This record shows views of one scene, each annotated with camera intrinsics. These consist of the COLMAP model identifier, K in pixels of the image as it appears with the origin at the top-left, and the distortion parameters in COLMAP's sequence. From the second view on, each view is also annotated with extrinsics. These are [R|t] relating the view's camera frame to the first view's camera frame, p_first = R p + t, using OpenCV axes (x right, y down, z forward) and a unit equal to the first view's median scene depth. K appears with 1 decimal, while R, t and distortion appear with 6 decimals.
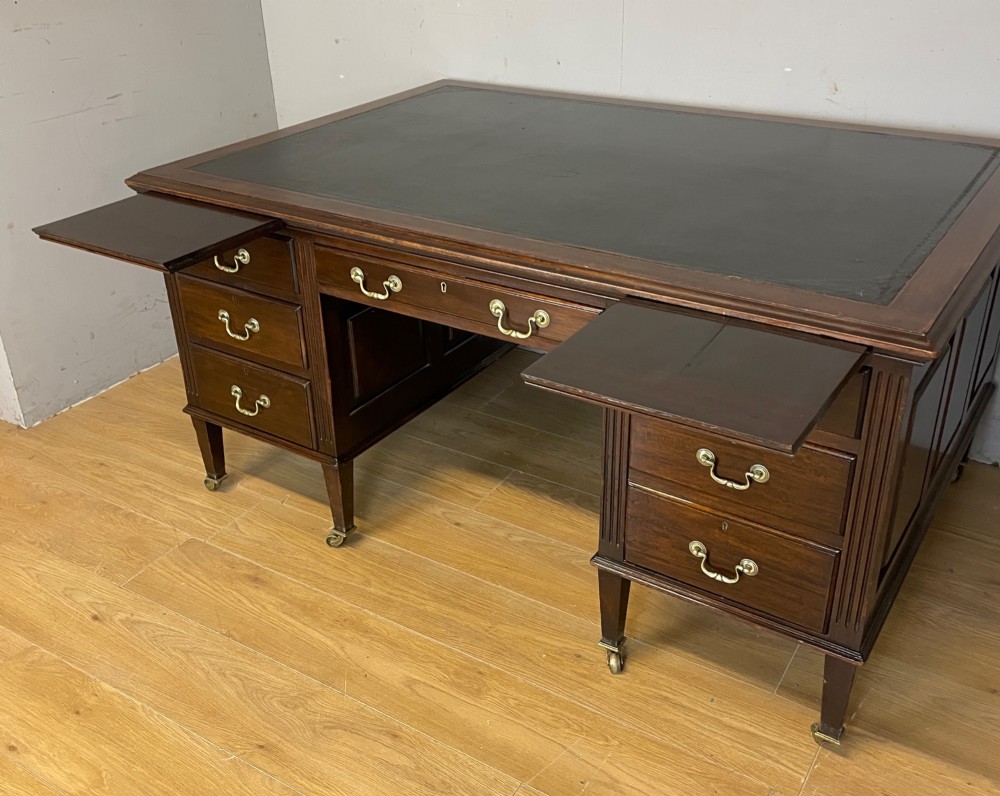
lens RADIAL K [[1024.1, 0, 469.3], [0, 1024.1, 389.1], [0, 0, 1]] dist [0.023328, 0.000000]
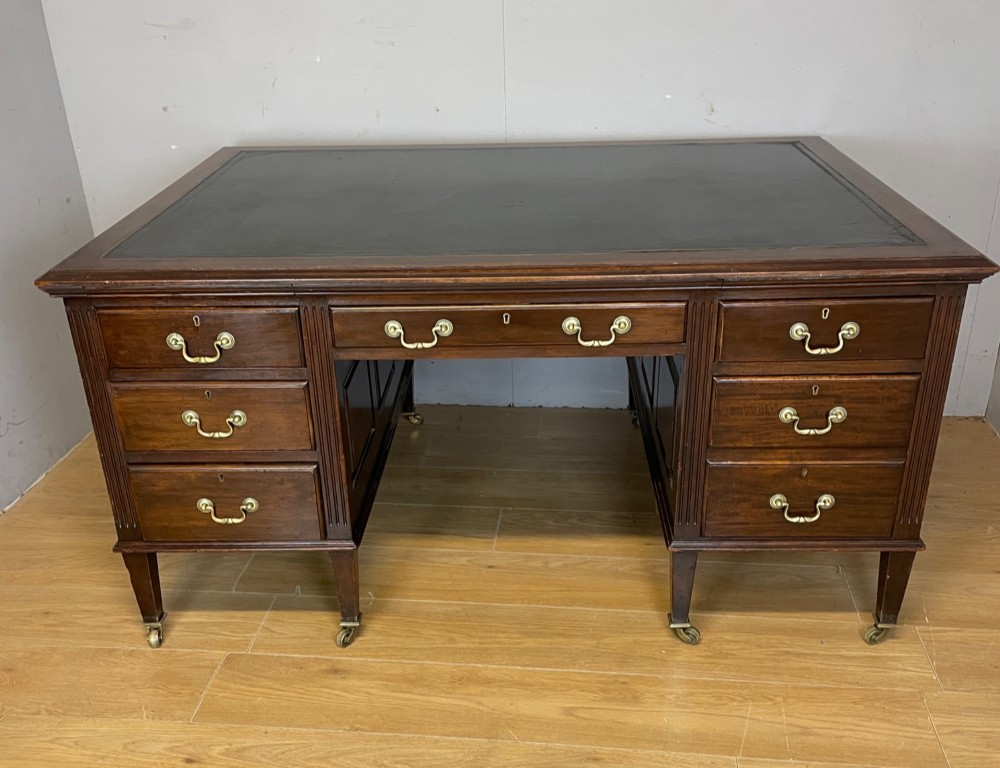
lens RADIAL K [[1054.8, 0, 478.4], [0, 1054.8, 424.8], [0, 0, 1]] dist [0.015295, 0.000000]
pose [[0.899799, -0.189514, 0.392996, -0.453503], [0.211789, 0.977220, -0.013665, 0.010943], [-0.381454, 0.095528, 0.919439, 0.067765]]
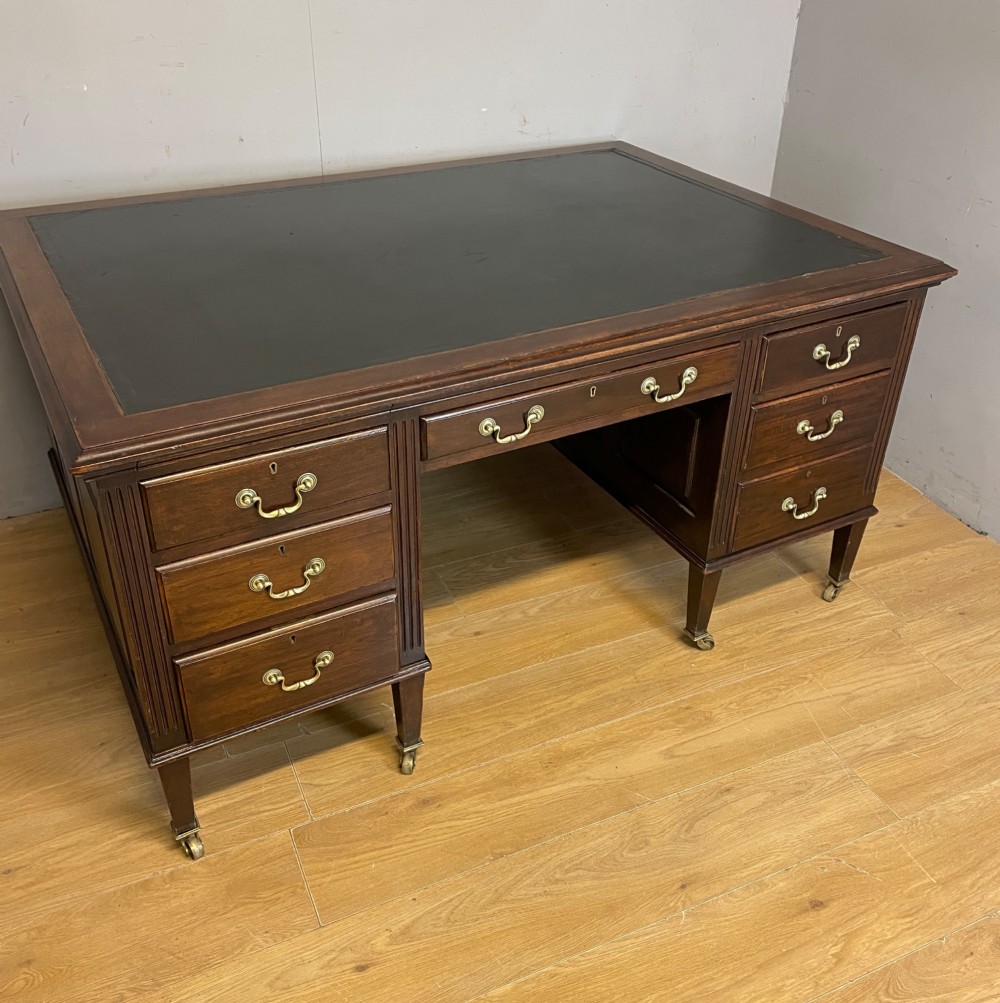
lens RADIAL K [[1065.8, 0, 511.8], [0, 1065.8, 461.7], [0, 0, 1]] dist [0.013573, 0.000000]
pose [[0.533724, -0.395345, 0.747556, -0.757679], [0.370335, 0.903989, 0.213671, -0.237280], [-0.760257, 0.162805, 0.628891, 0.387032]]
